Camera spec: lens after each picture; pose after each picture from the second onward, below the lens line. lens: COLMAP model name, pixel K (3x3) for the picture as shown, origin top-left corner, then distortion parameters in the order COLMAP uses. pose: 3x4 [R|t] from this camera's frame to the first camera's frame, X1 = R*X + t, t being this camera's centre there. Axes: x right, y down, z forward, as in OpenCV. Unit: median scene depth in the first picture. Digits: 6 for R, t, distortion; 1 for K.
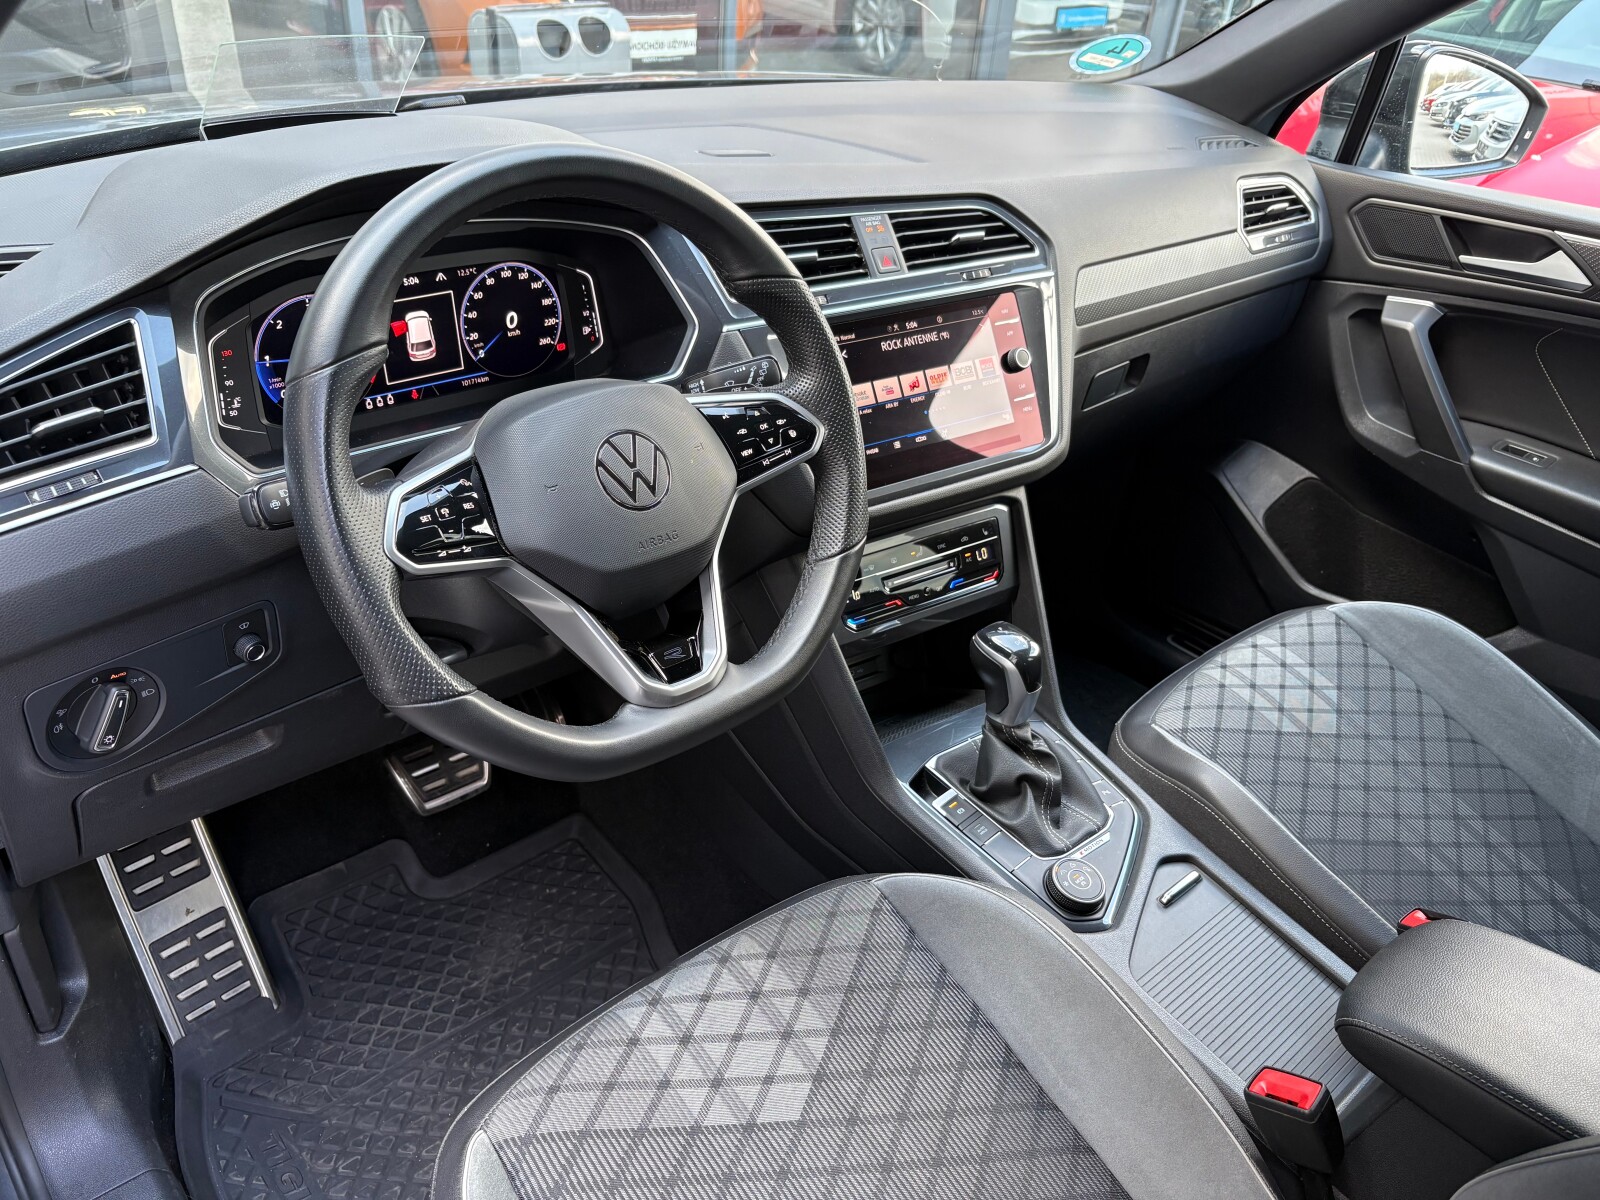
lens RADIAL K [[1216.4, 0, 806.1], [0, 1216.4, 607.8], [0, 0, 1]] dist [0.021773, -0.012284]
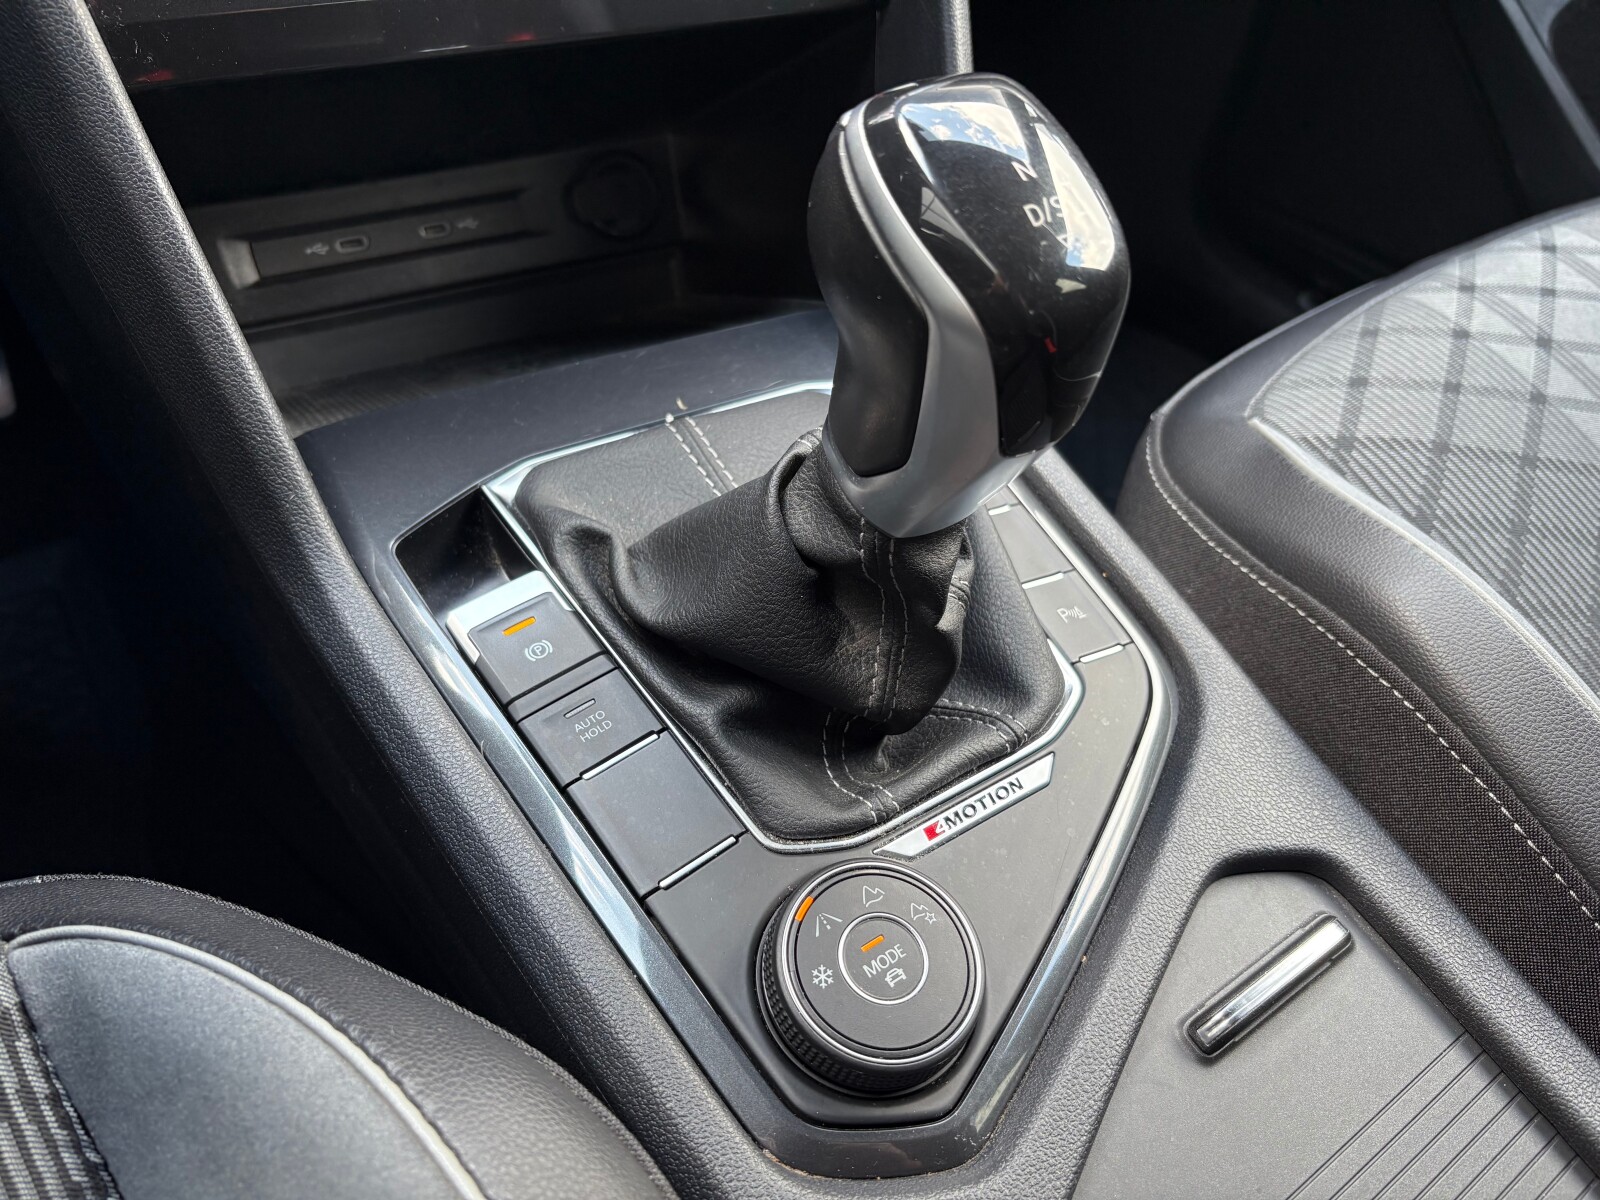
lens RADIAL K [[1216.4, 0, 806.1], [0, 1216.4, 607.8], [0, 0, 1]] dist [0.021773, -0.012284]
pose [[0.995051, 0.080399, -0.058386, 0.212692], [-0.065513, 0.972650, 0.222845, 0.091860], [0.074705, -0.217917, 0.973104, 0.747587]]
